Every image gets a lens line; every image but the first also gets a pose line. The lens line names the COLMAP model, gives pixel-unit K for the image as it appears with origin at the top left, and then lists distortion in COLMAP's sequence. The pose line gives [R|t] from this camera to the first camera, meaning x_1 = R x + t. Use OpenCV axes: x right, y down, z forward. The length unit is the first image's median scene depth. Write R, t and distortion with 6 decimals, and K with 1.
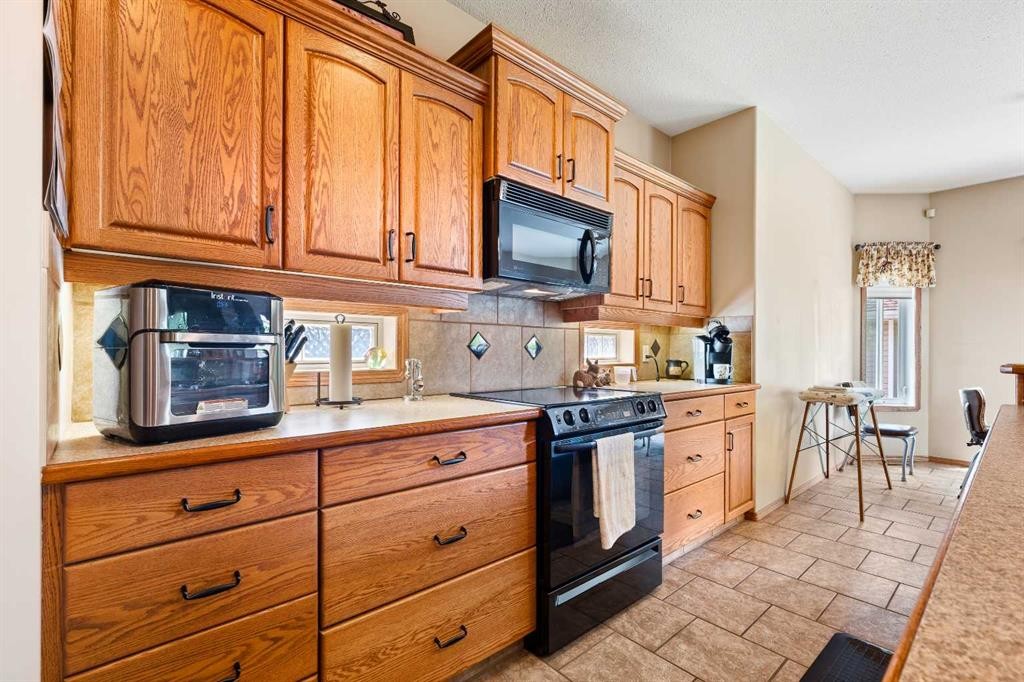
lens RADIAL K [[457.4, 0, 515.3], [0, 457.4, 343.4], [0, 0, 1]] dist [0.001555, 0.000547]
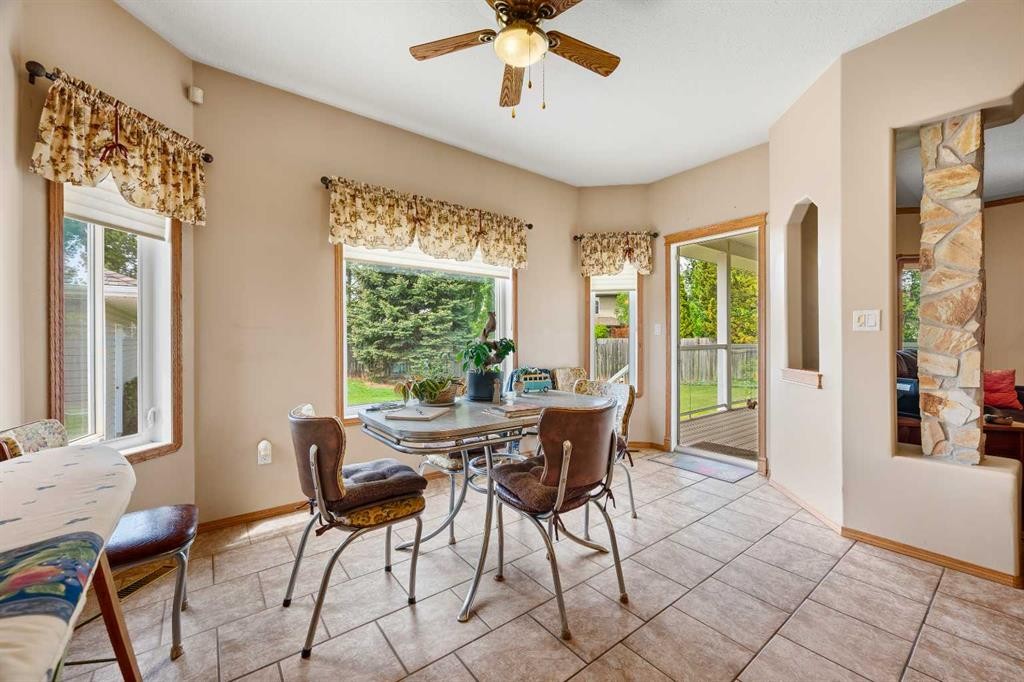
lens RADIAL K [[402.1, 0, 515.2], [0, 402.1, 343.6], [0, 0, 1]] dist [-0.000666, 0.000197]
pose [[0.065099, -0.012972, 0.997795, 0.854283], [-0.006192, 0.999891, 0.013403, 0.026324], [-0.997860, -0.007050, 0.065011, 1.129343]]
